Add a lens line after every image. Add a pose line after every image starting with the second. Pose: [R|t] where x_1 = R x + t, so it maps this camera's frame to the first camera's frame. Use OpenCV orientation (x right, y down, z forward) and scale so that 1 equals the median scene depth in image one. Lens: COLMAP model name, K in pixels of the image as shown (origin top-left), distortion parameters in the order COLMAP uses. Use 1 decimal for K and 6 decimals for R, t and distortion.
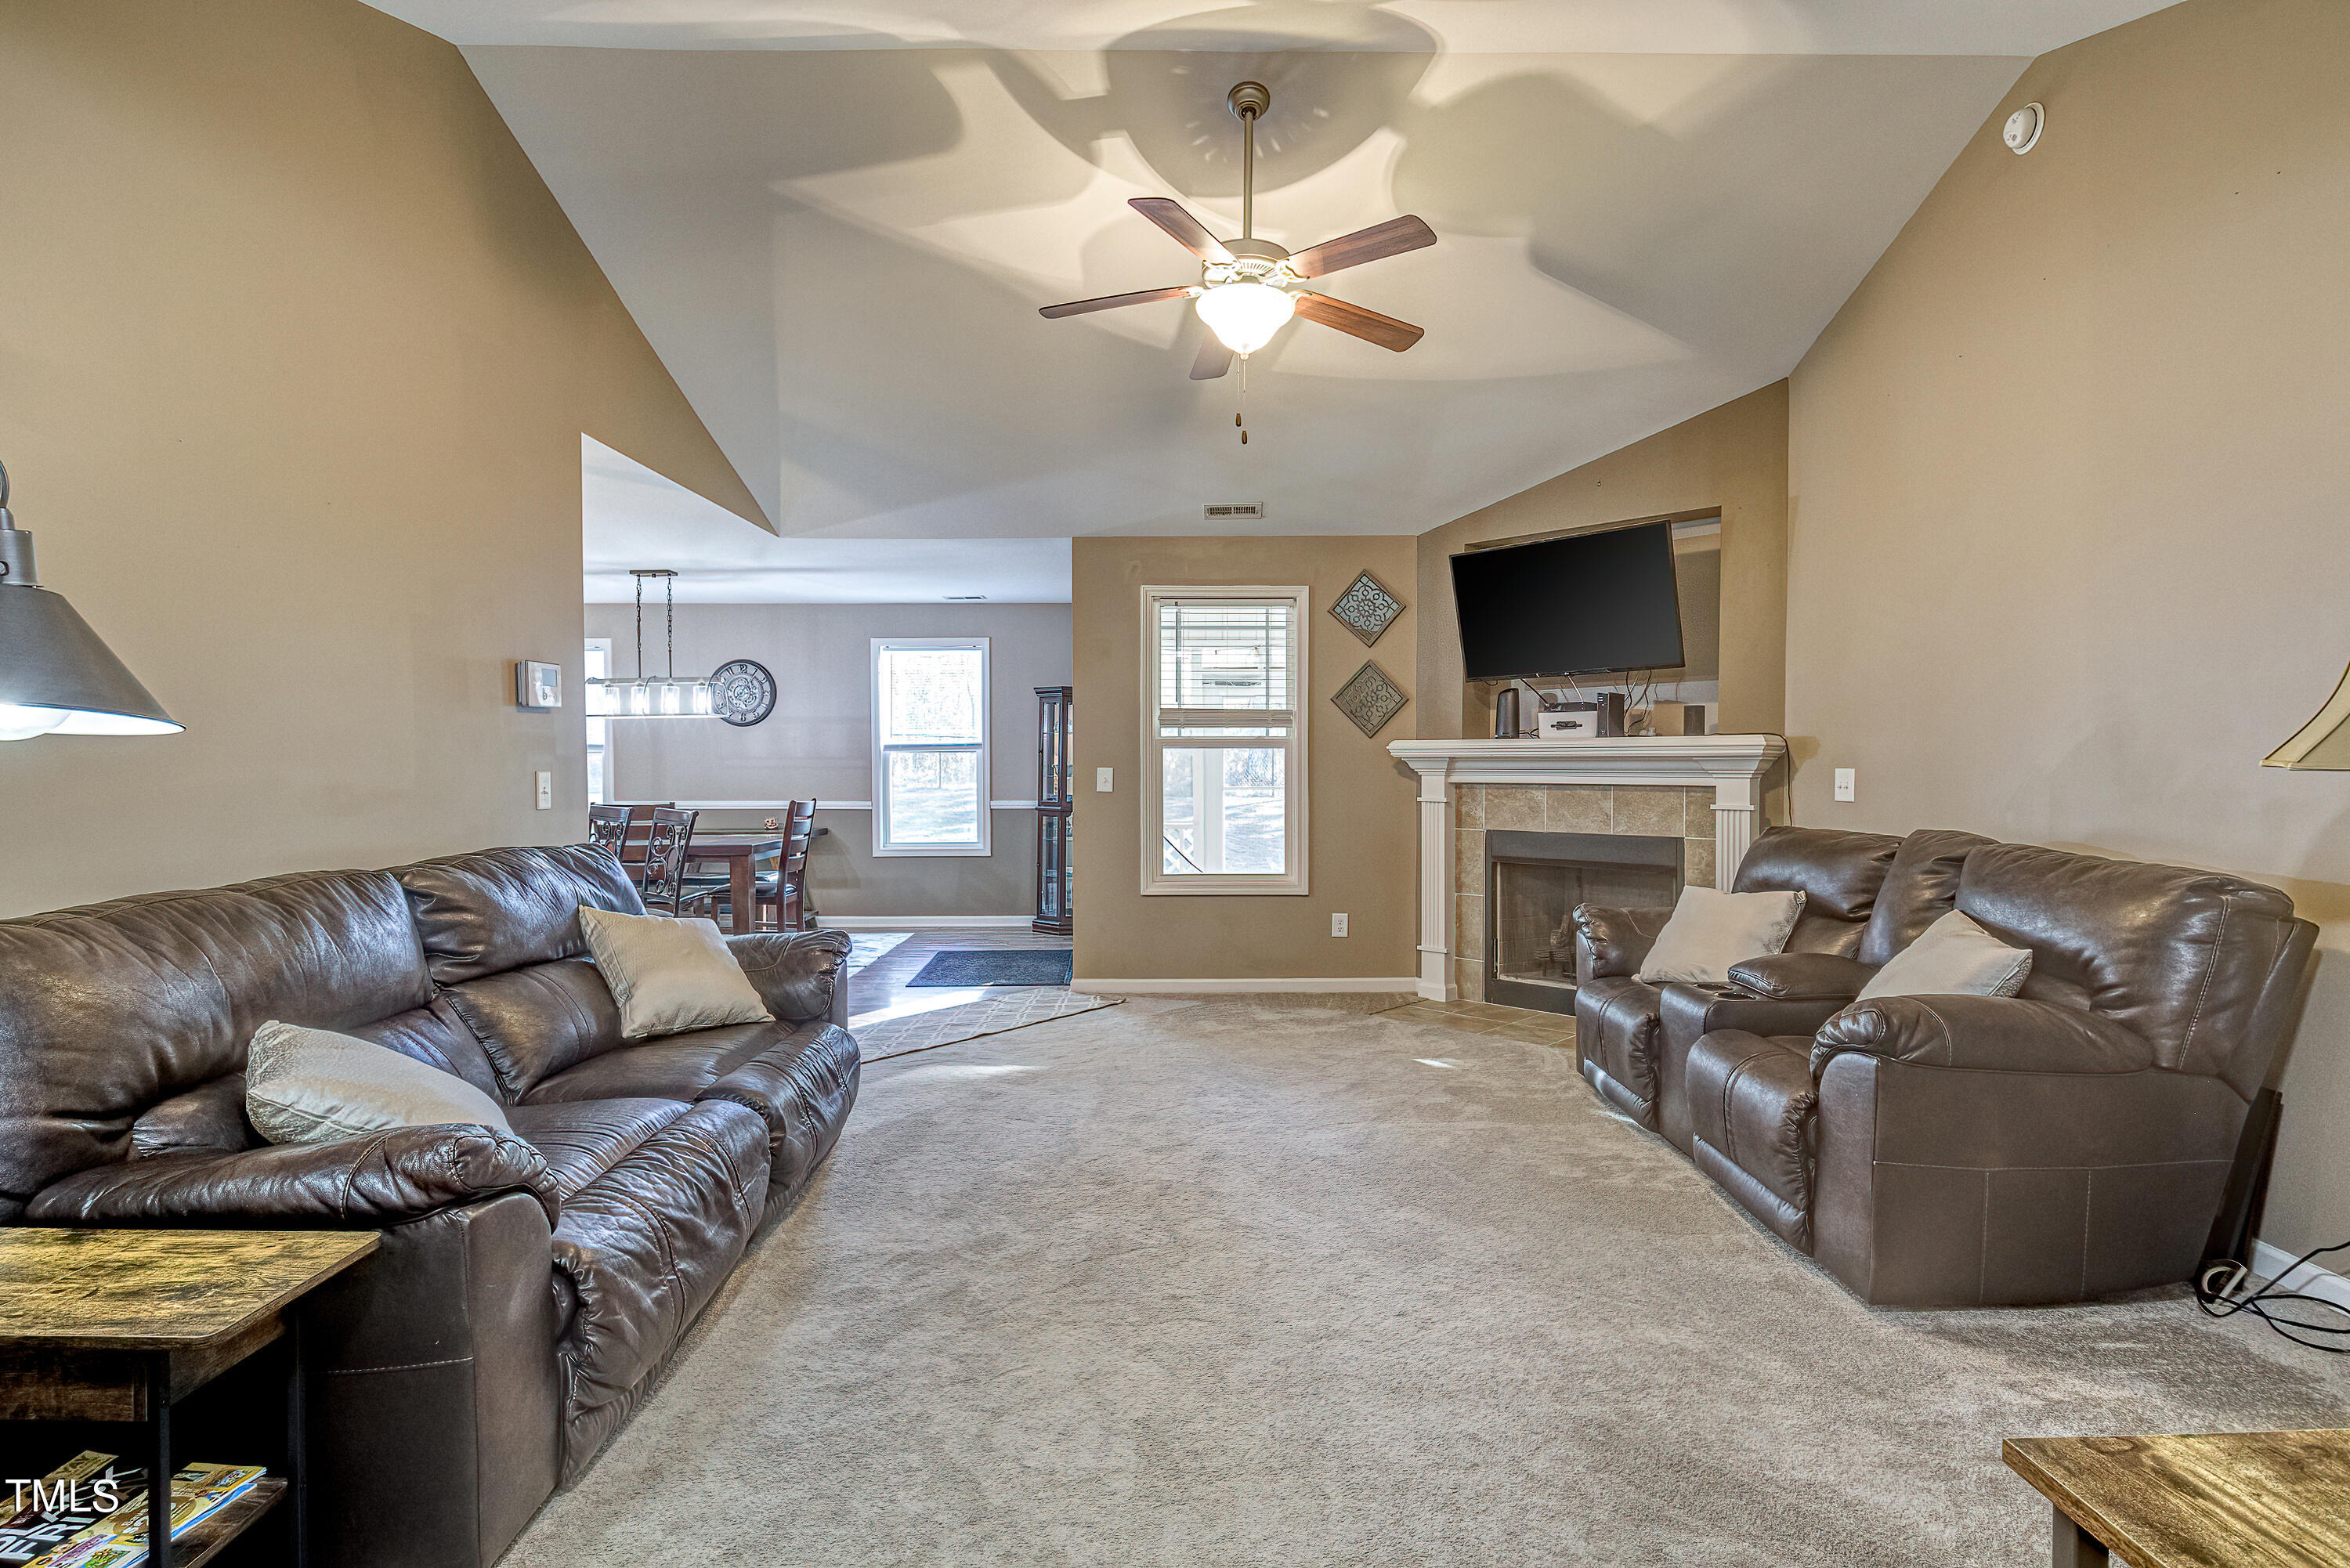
lens RADIAL K [[1203.7, 0, 1167.3], [0, 1203.7, 781.2], [0, 0, 1]] dist [-0.002645, 0.001498]
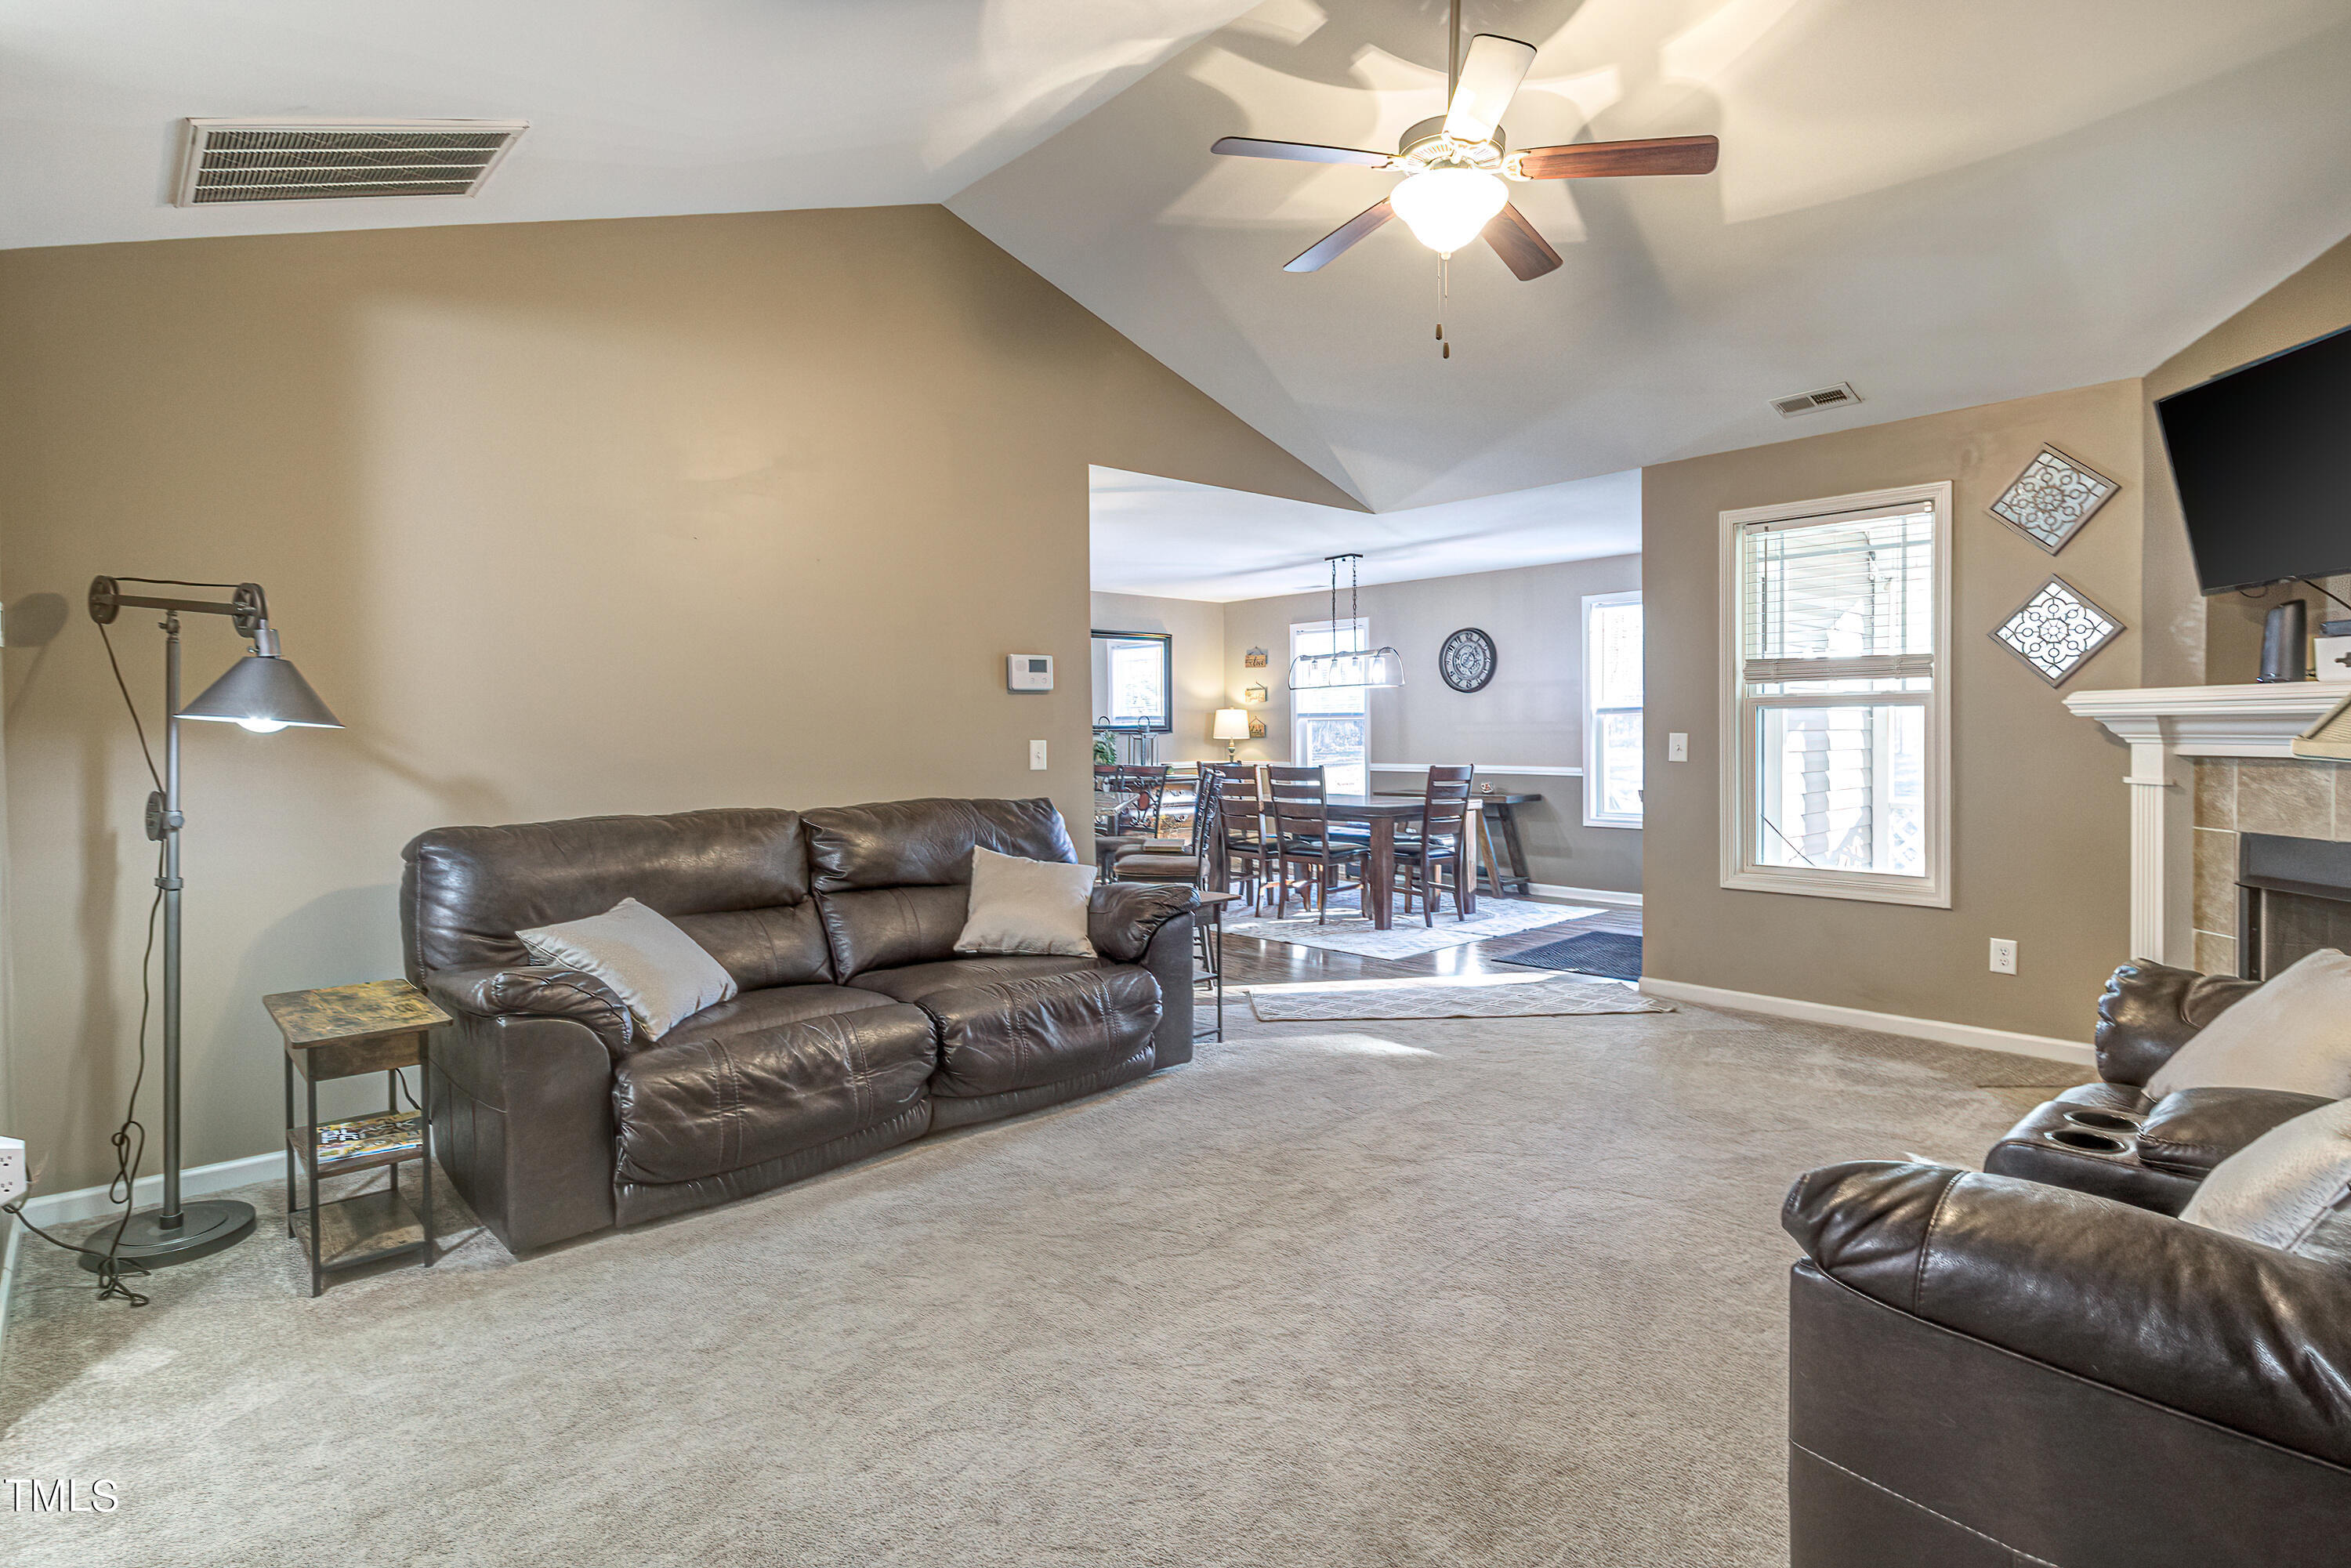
lens RADIAL K [[1204.2, 0, 1186.0], [0, 1204.2, 746.5], [0, 0, 1]] dist [-0.002645, 0.001498]
pose [[0.666138, 0.004898, -0.745812, 0.350638], [-0.002606, 0.999988, 0.004240, -0.004634], [0.745824, -0.000881, 0.666143, 0.176720]]
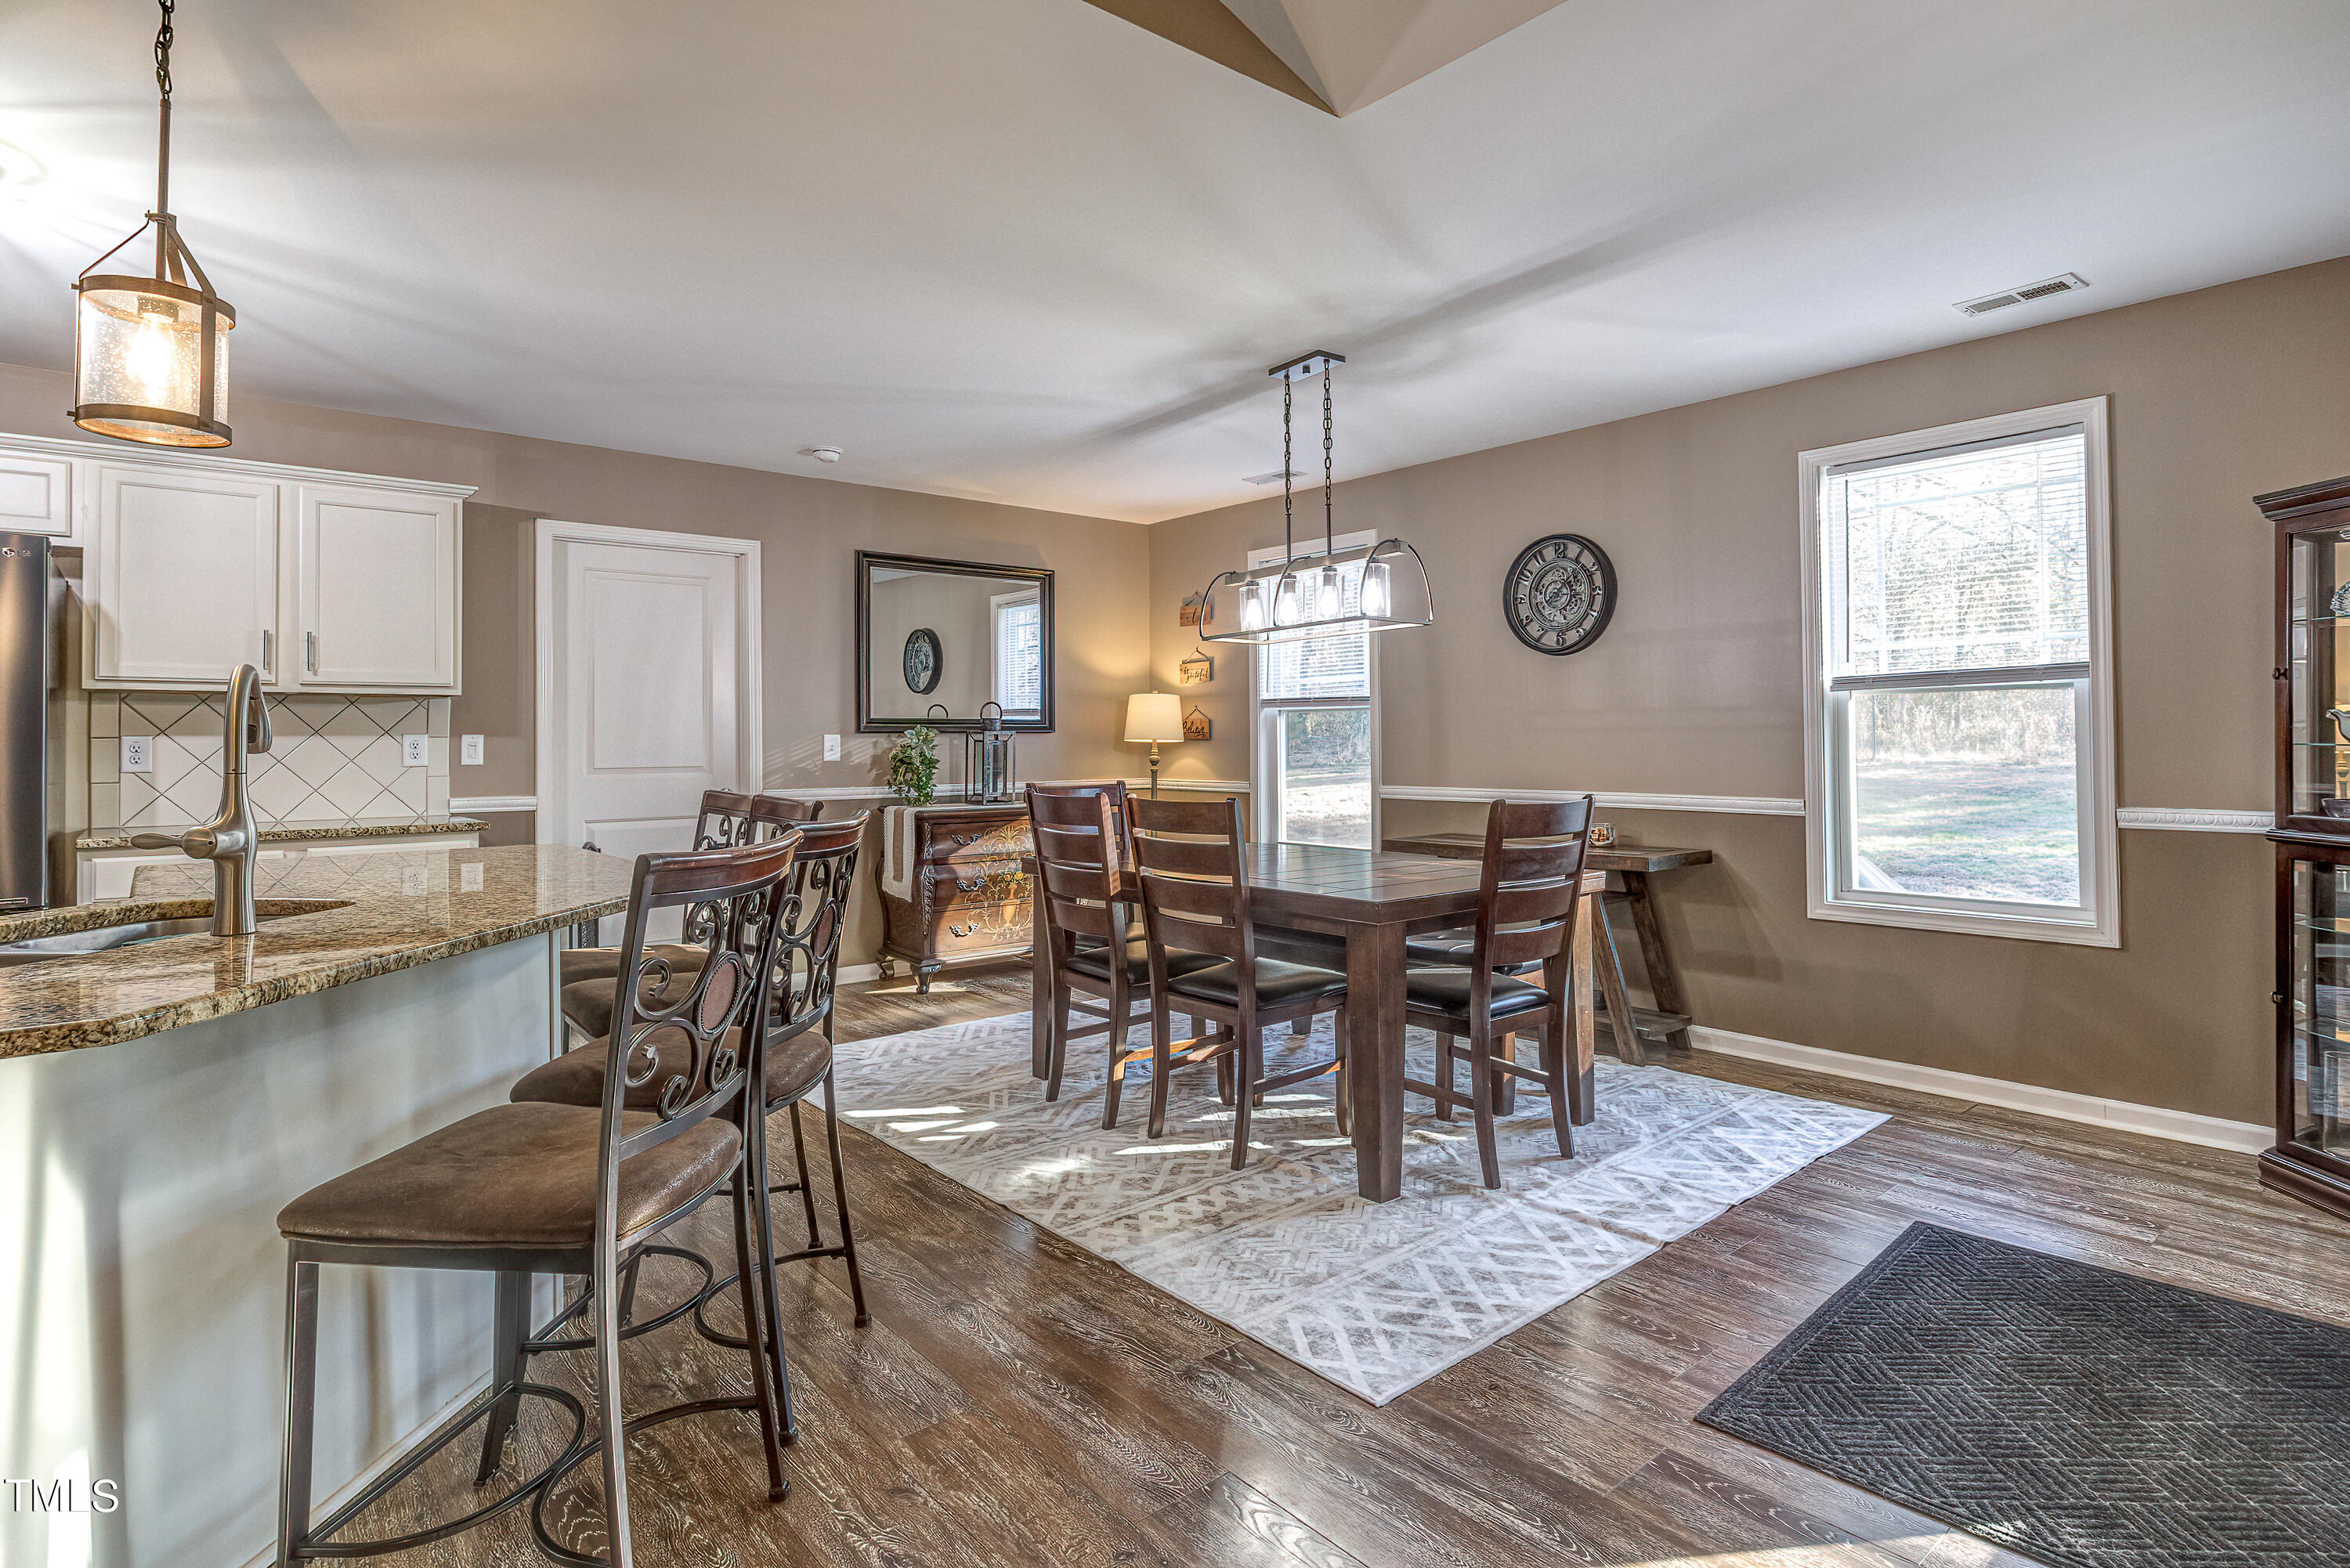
lens RADIAL K [[1203.7, 0, 1157.6], [0, 1203.7, 723.9], [0, 0, 1]] dist [-0.002645, 0.001498]
pose [[0.617589, -0.015492, -0.786348, -0.044356], [-0.004659, 0.999716, -0.023355, -0.000454], [0.786487, 0.018087, 0.617342, 0.699708]]
